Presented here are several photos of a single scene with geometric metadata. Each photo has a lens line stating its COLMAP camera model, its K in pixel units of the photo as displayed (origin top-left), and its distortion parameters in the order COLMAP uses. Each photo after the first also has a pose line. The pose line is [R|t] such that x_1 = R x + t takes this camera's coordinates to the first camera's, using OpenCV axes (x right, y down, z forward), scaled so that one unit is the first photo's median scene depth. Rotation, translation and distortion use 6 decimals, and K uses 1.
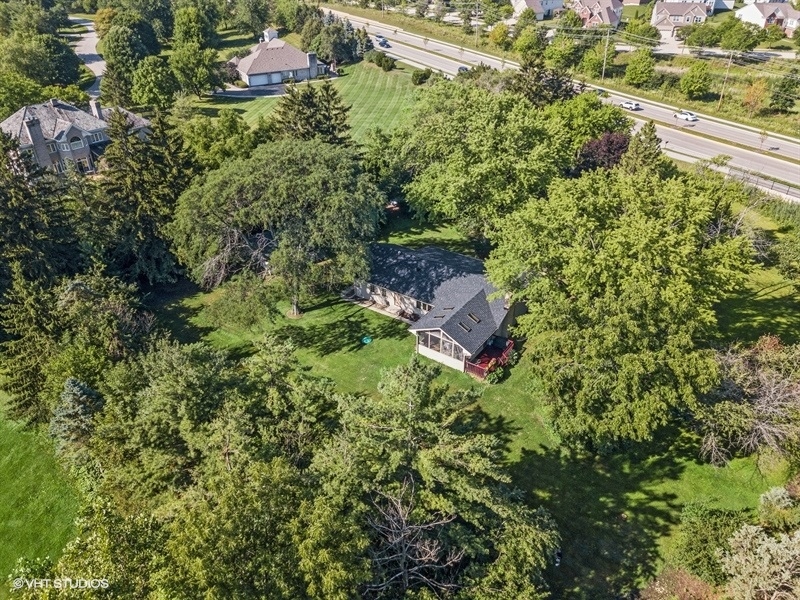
lens RADIAL K [[595.5, 0, 400.0], [0, 595.5, 300.0], [0, 0, 1]] dist [0.110446, -0.000175]
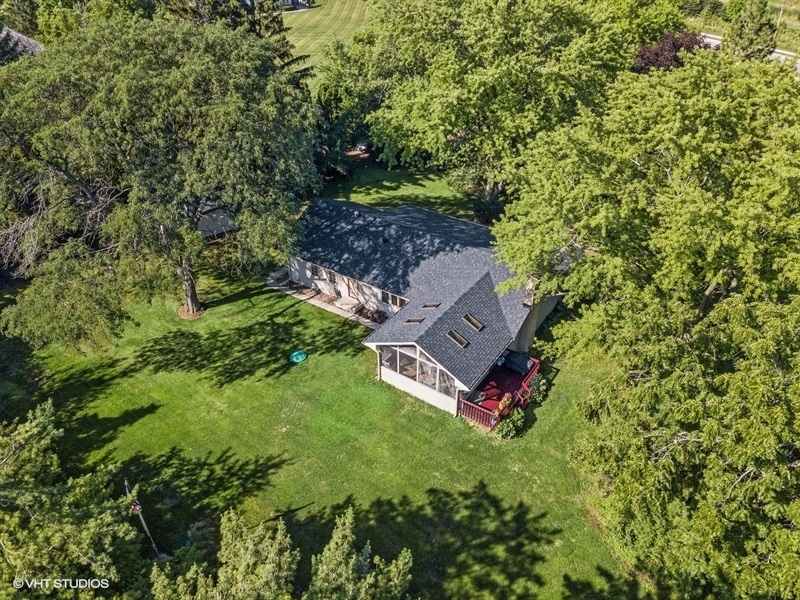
lens RADIAL K [[610.2, 0, 400.0], [0, 610.2, 300.0], [0, 0, 1]] dist [0.050837, 0.002057]
pose [[0.999953, -0.004984, 0.008302, 0.042118], [0.004594, 0.998915, 0.046351, -0.018519], [-0.008524, -0.046311, 0.998891, 0.362787]]
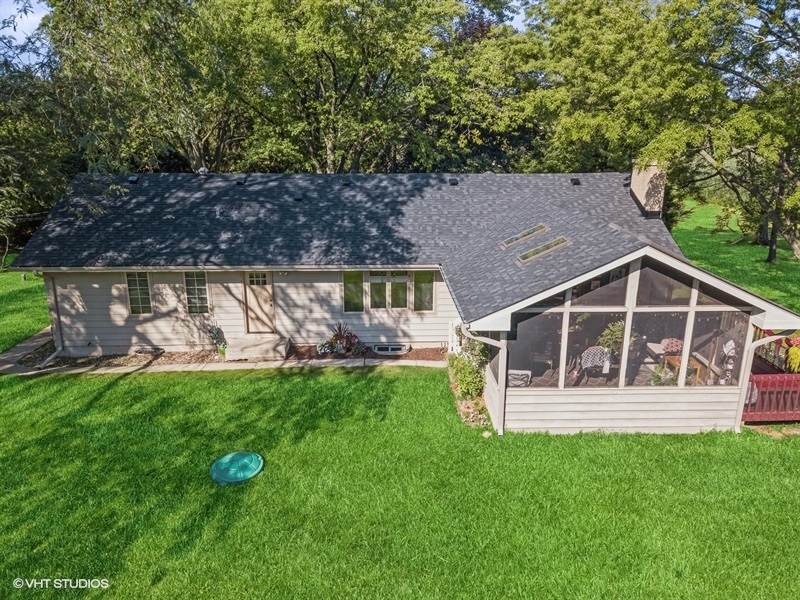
lens RADIAL K [[610.2, 0, 400.0], [0, 610.2, 300.0], [0, 0, 1]] dist [0.050837, 0.002057]
pose [[0.809122, -0.172786, 0.561664, -0.110907], [0.312545, 0.935931, -0.162324, 0.063715], [-0.497631, 0.306885, 0.811286, 0.770901]]
